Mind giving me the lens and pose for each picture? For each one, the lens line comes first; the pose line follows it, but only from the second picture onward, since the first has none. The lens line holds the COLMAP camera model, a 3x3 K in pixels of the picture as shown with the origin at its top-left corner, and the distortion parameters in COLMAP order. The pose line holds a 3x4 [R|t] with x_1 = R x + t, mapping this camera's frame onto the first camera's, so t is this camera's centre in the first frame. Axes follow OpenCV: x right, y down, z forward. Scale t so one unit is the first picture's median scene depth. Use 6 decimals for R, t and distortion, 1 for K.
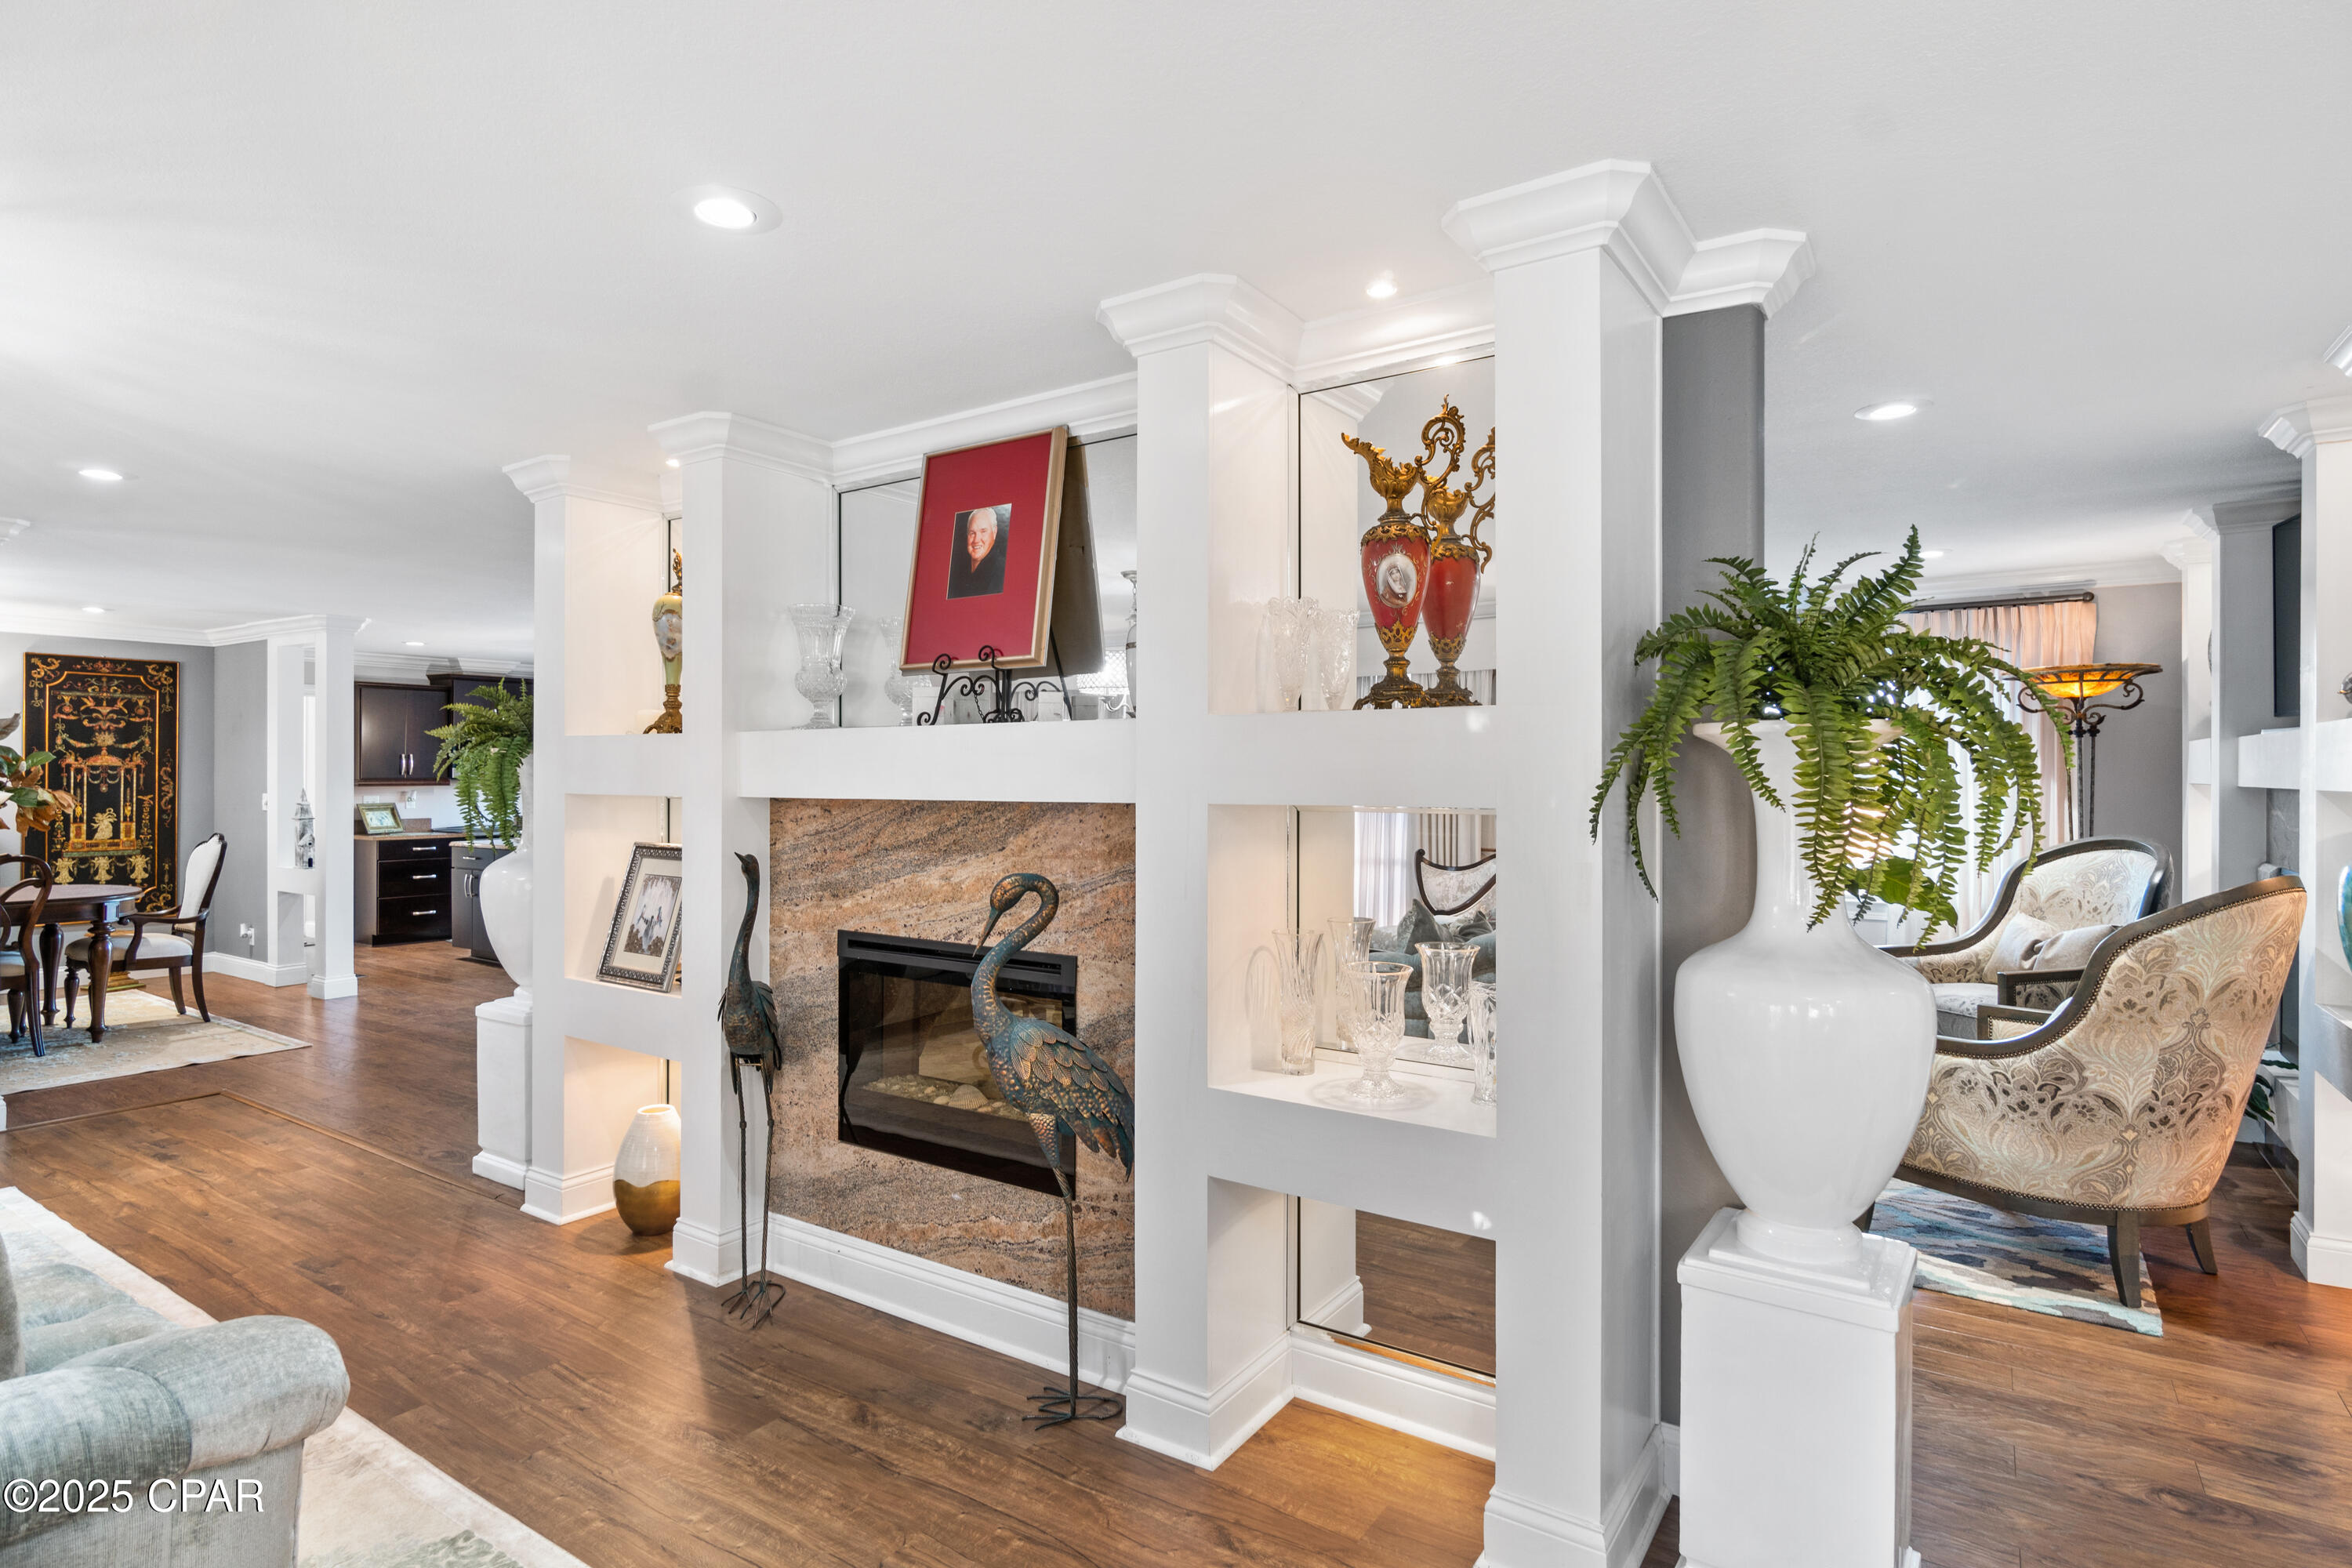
lens RADIAL K [[1233.3, 0, 1168.0], [0, 1233.3, 770.3], [0, 0, 1]] dist [-0.001184, 0.001160]
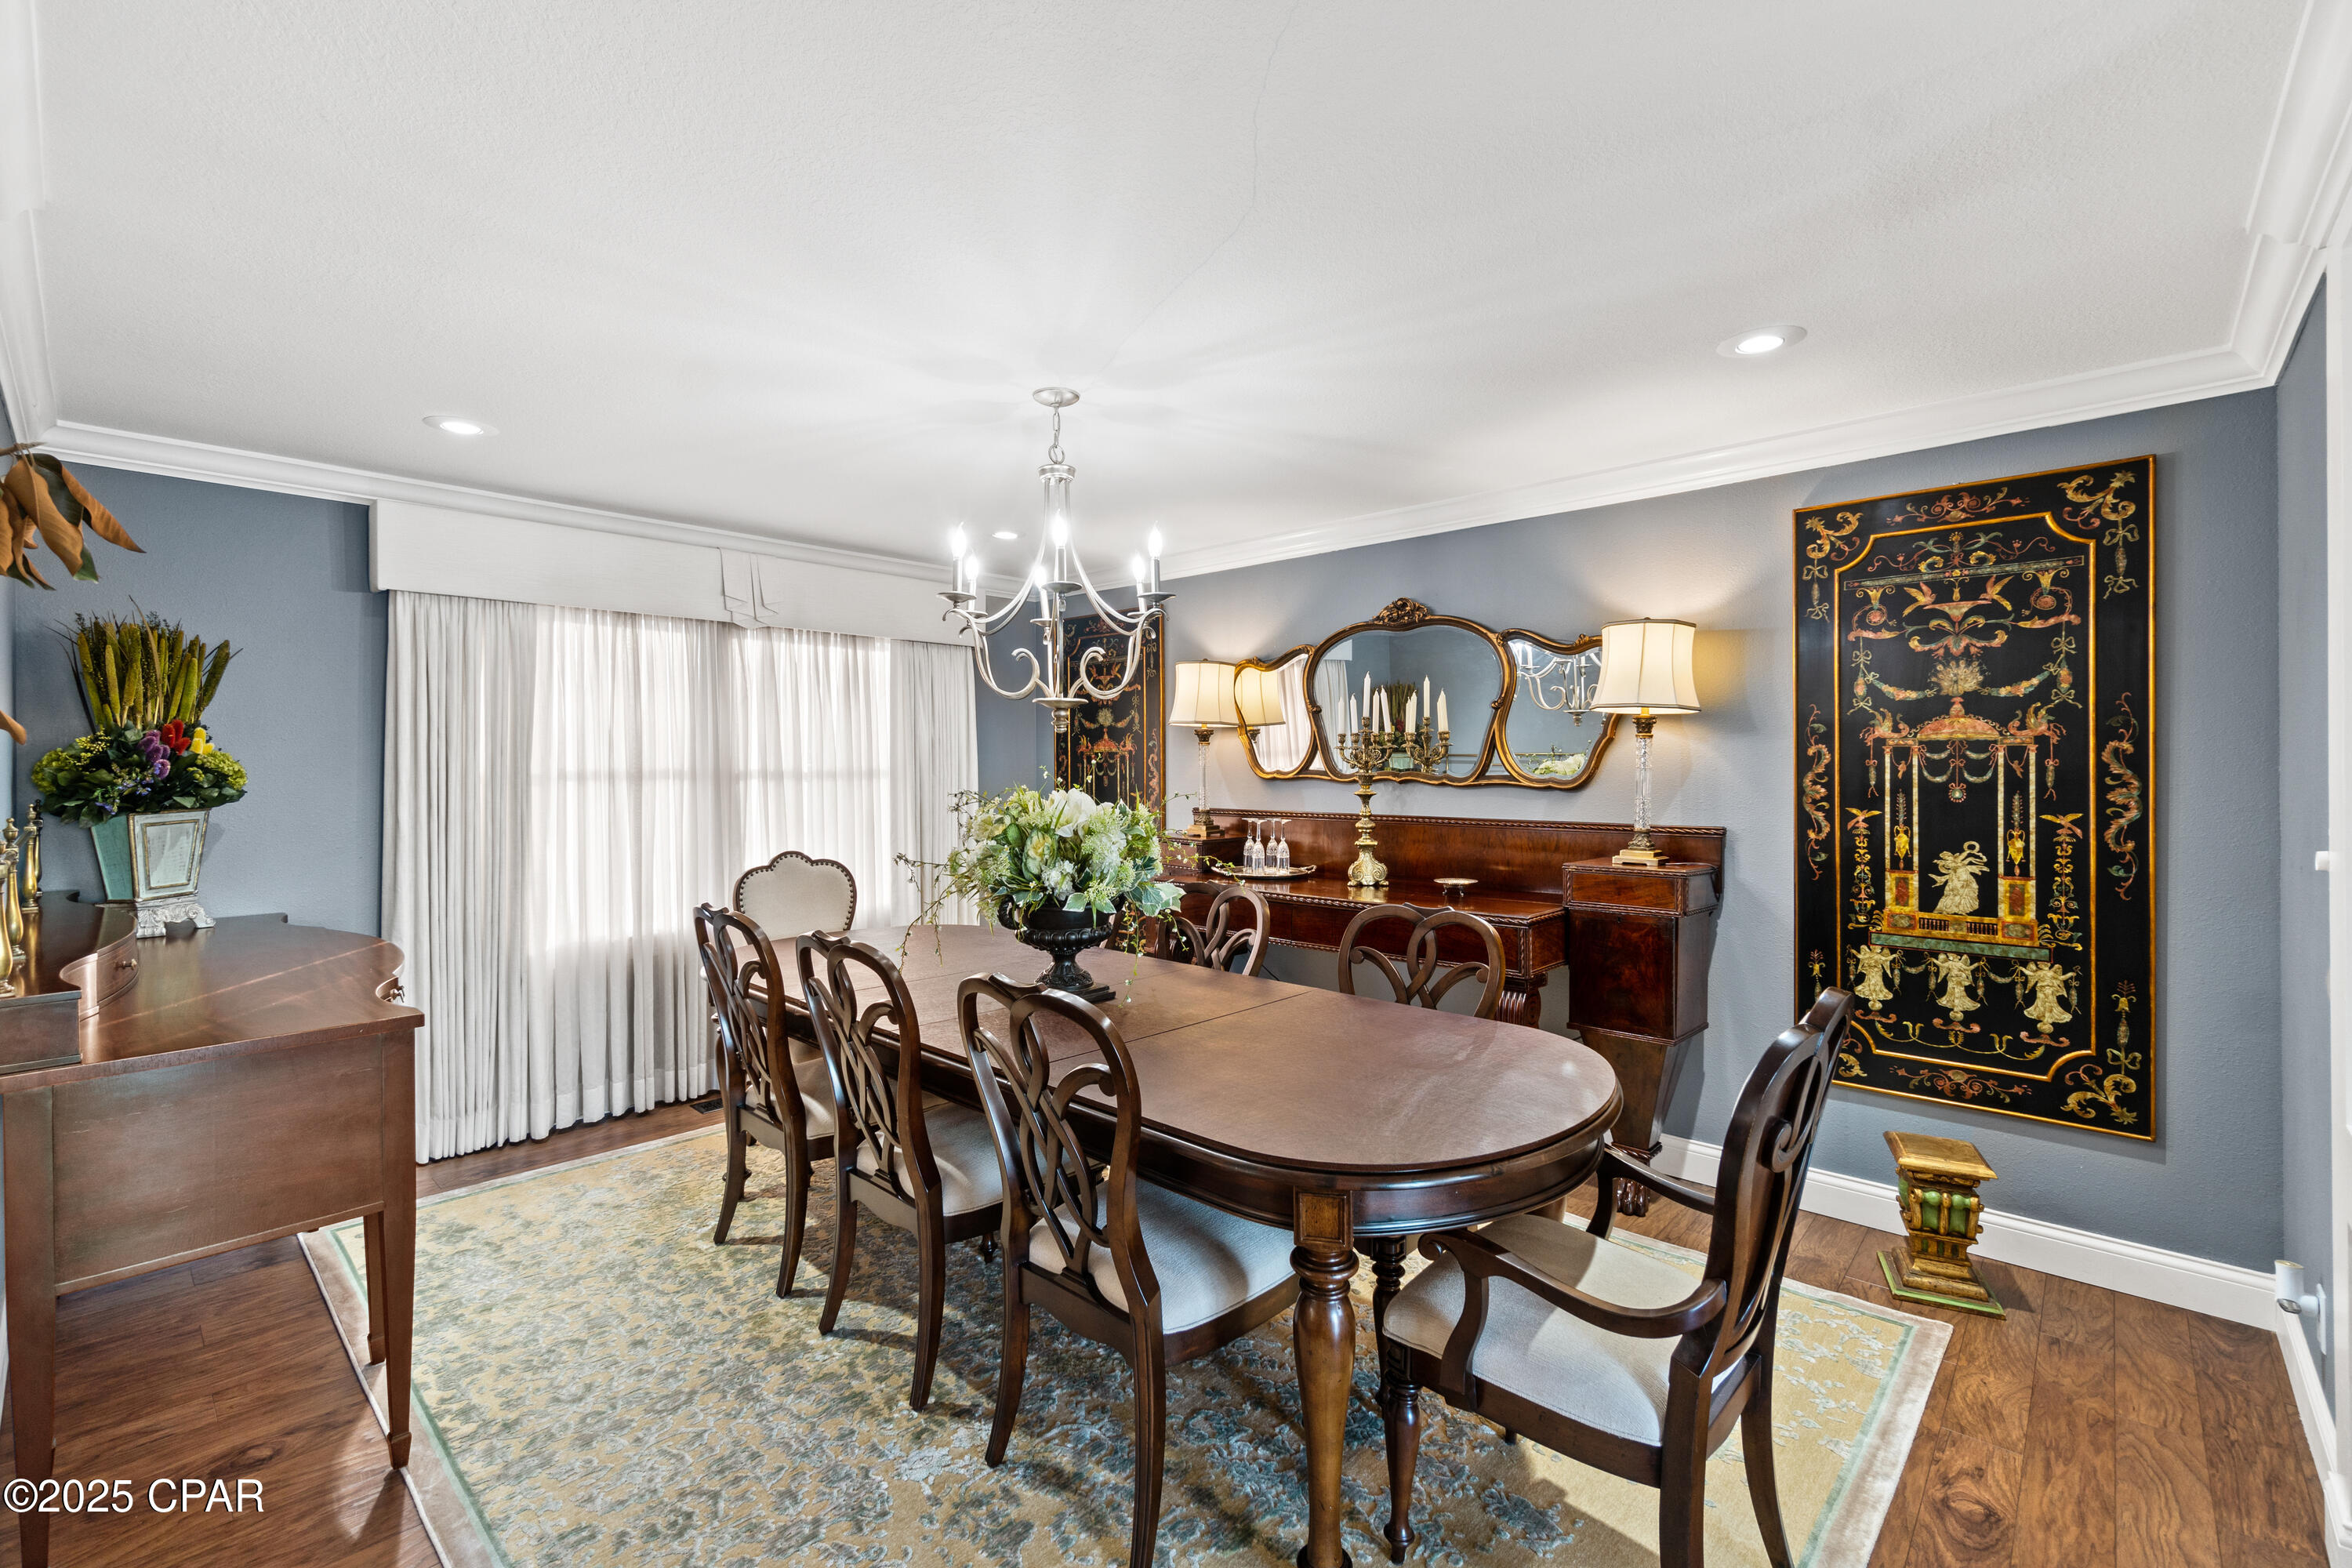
lens RADIAL K [[1017.0, 0, 1159.1], [0, 1017.0, 770.9], [0, 0, 1]] dist [-0.004171, 0.000783]
pose [[-0.169373, 0.001504, -0.985551, -0.489749], [0.007556, 0.999971, 0.000228, 0.004793], [0.985523, -0.007408, -0.169380, 0.818558]]
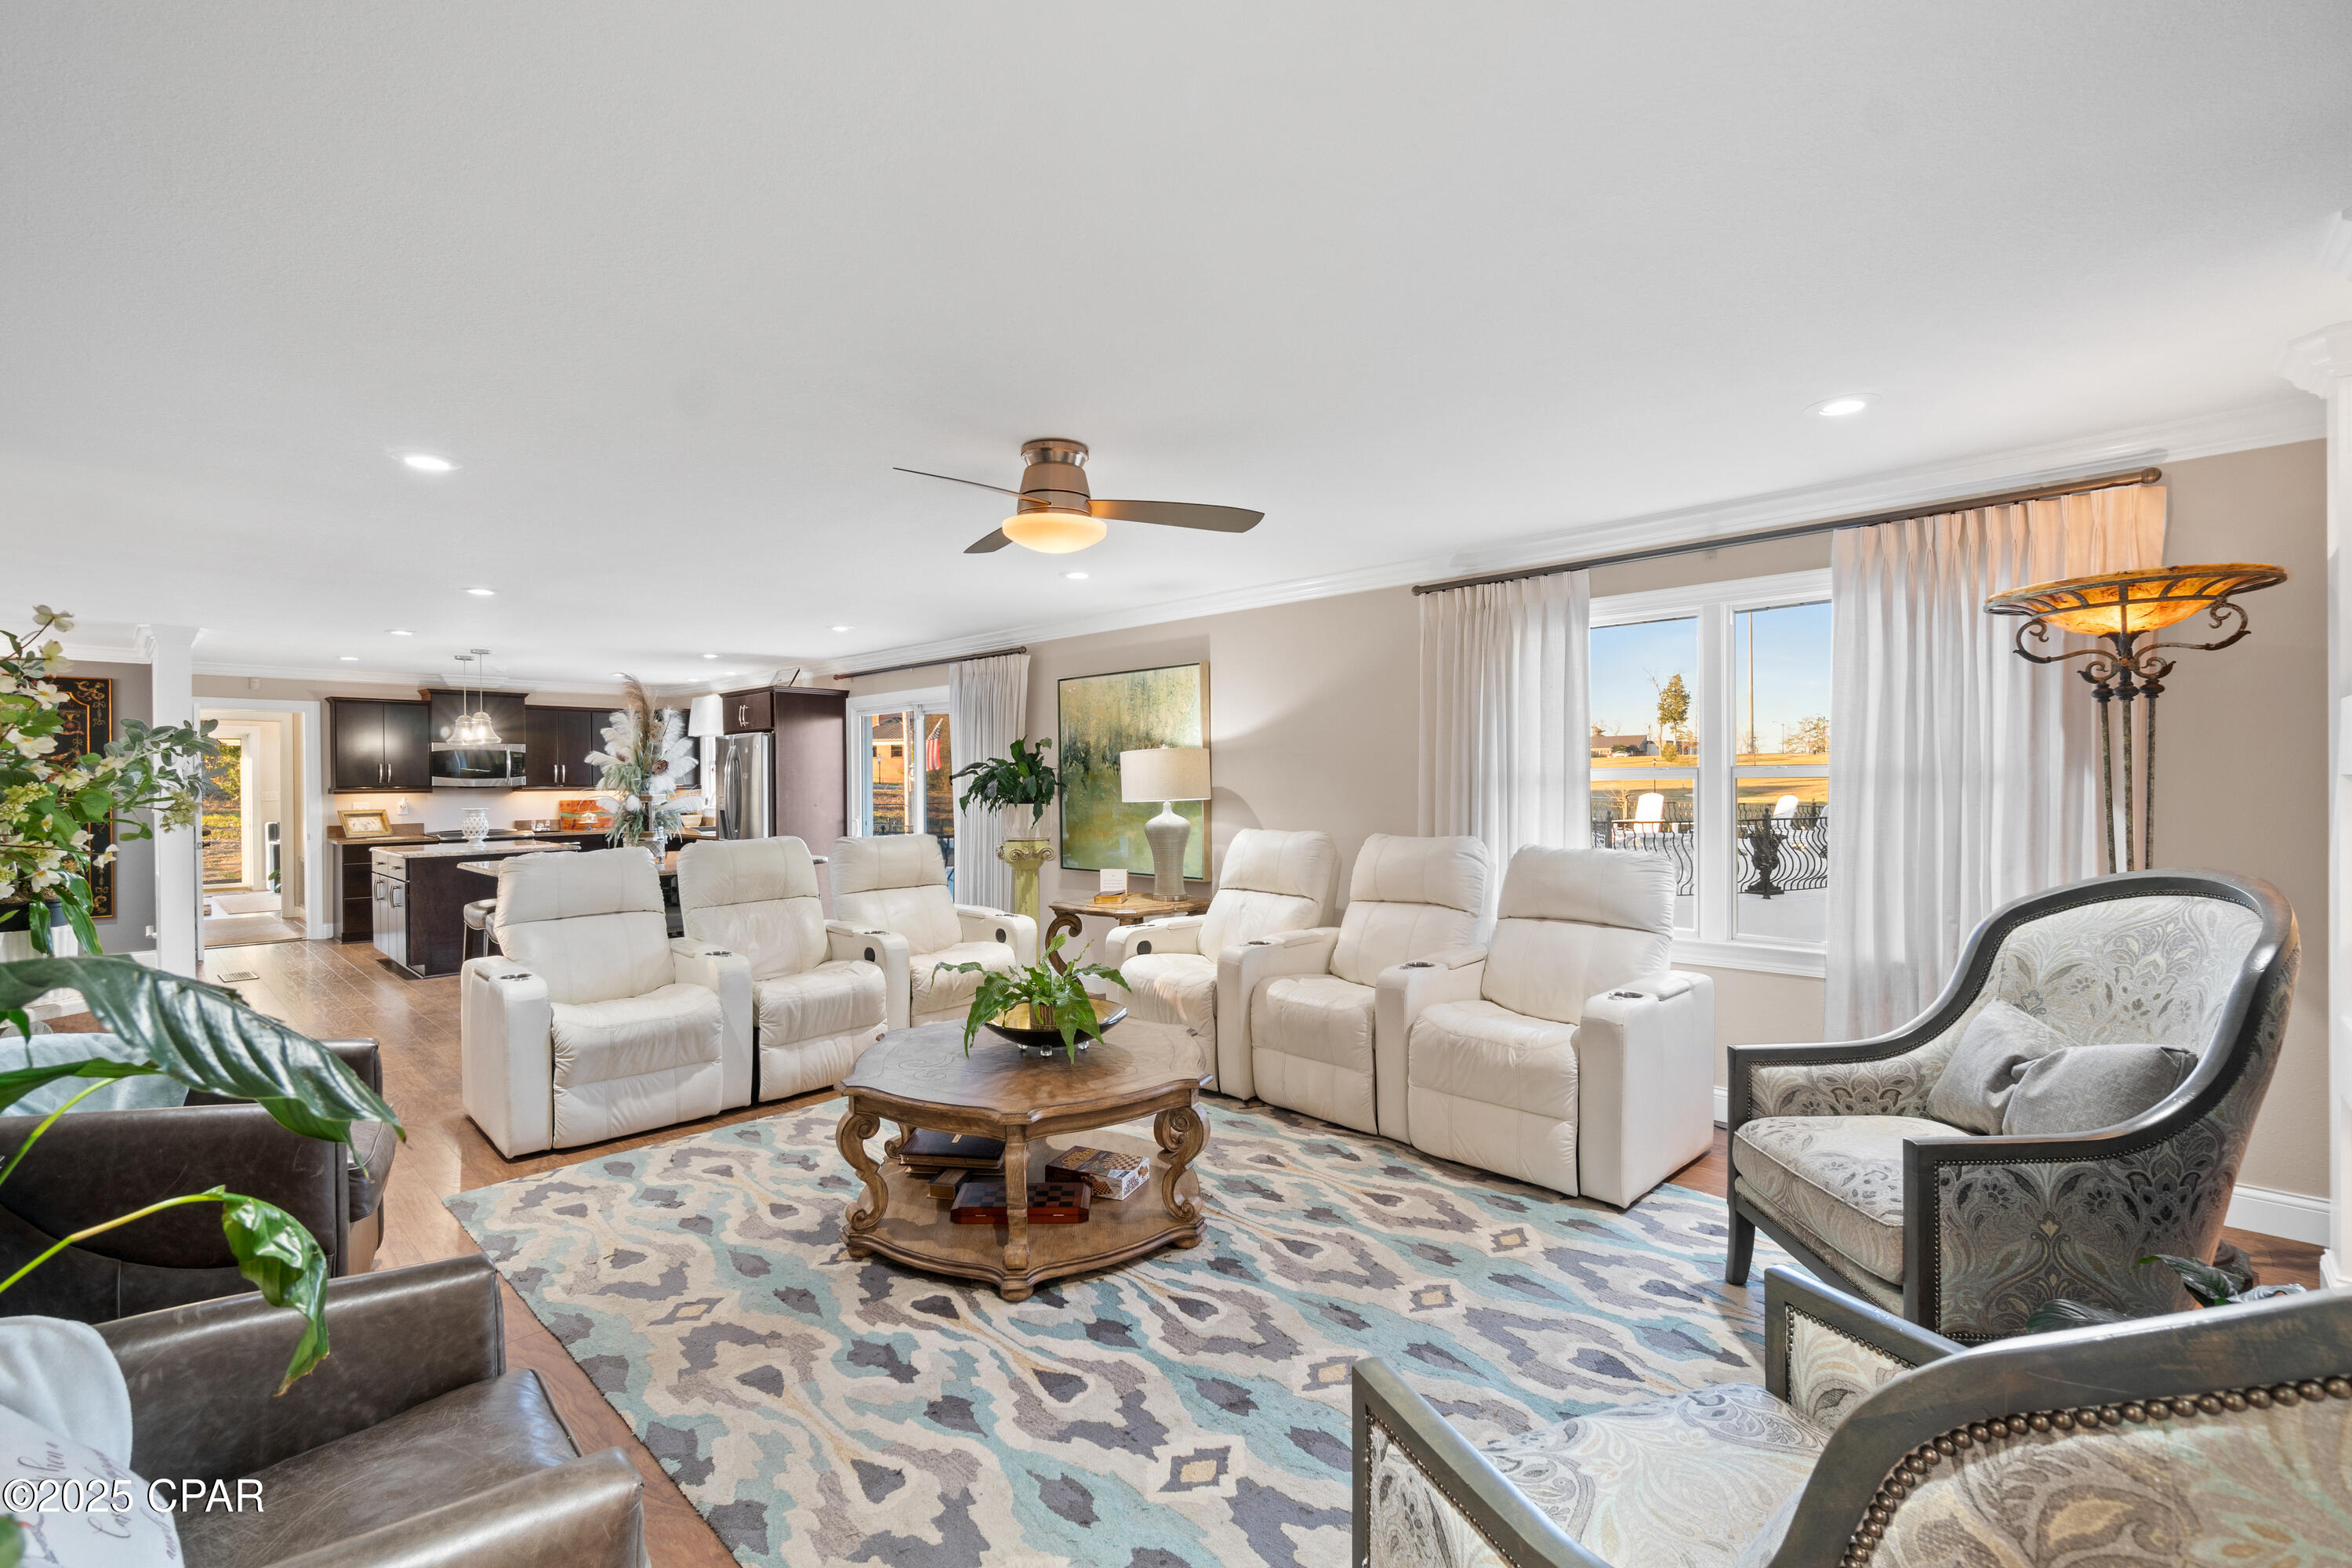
lens RADIAL K [[1017.0, 0, 1161.7], [0, 1017.0, 783.7], [0, 0, 1]] dist [-0.004171, 0.000783]
pose [[0.983983, -0.007057, -0.178121, 0.271408], [0.008634, 0.999930, 0.008077, 0.004305], [0.178052, -0.009486, 0.983975, 0.320375]]
